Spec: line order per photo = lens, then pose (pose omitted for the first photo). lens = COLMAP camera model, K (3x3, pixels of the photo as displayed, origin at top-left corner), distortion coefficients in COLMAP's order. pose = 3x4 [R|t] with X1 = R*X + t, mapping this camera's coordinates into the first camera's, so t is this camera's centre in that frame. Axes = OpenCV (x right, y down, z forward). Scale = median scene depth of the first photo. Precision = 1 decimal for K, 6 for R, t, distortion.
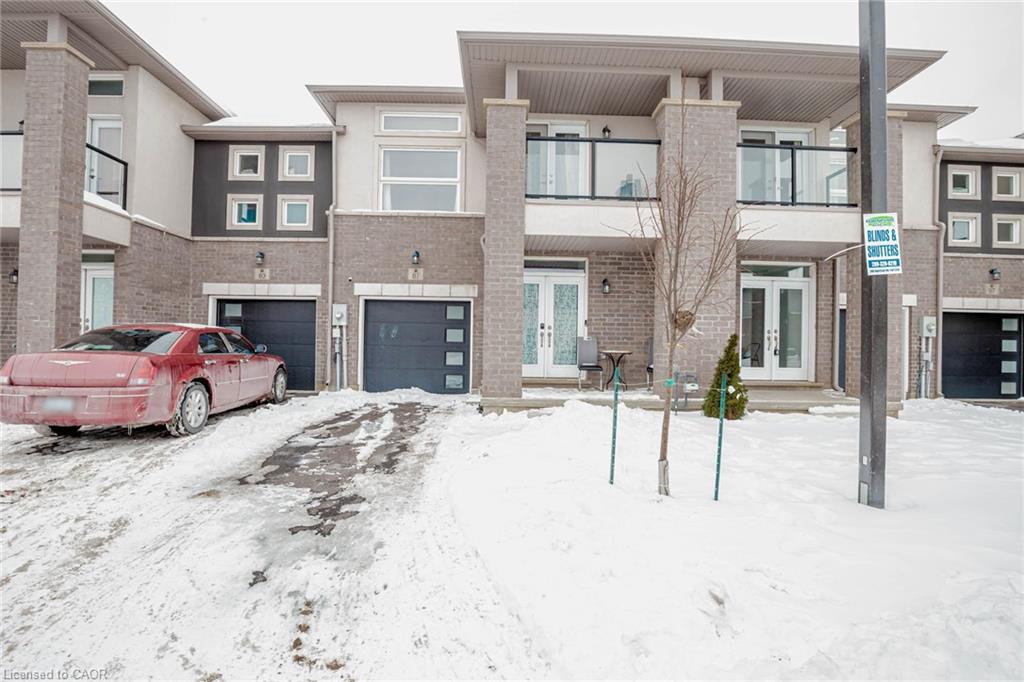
lens RADIAL K [[491.4, 0, 512.0], [0, 491.4, 341.0], [0, 0, 1]] dist [-0.045600, 0.011397]
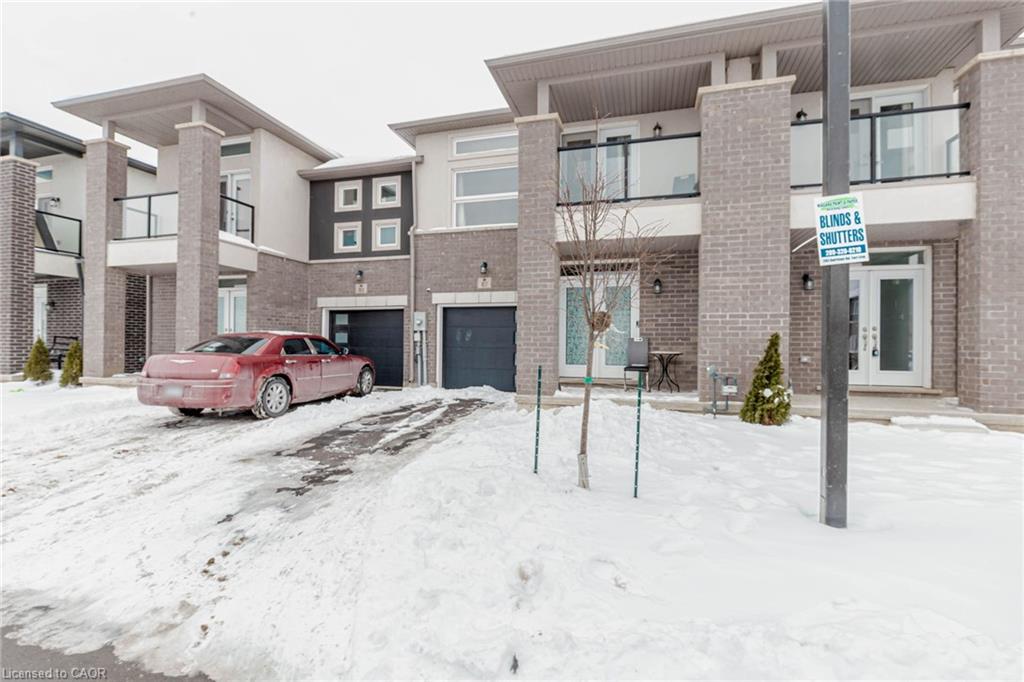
lens RADIAL K [[473.8, 0, 492.1], [0, 473.8, 341.4], [0, 0, 1]] dist [-0.002373, -0.000056]
pose [[0.952769, -0.010252, -0.303523, 0.185328], [0.008836, 0.999943, -0.006038, 0.002274], [0.303567, 0.003071, 0.952805, -0.014166]]
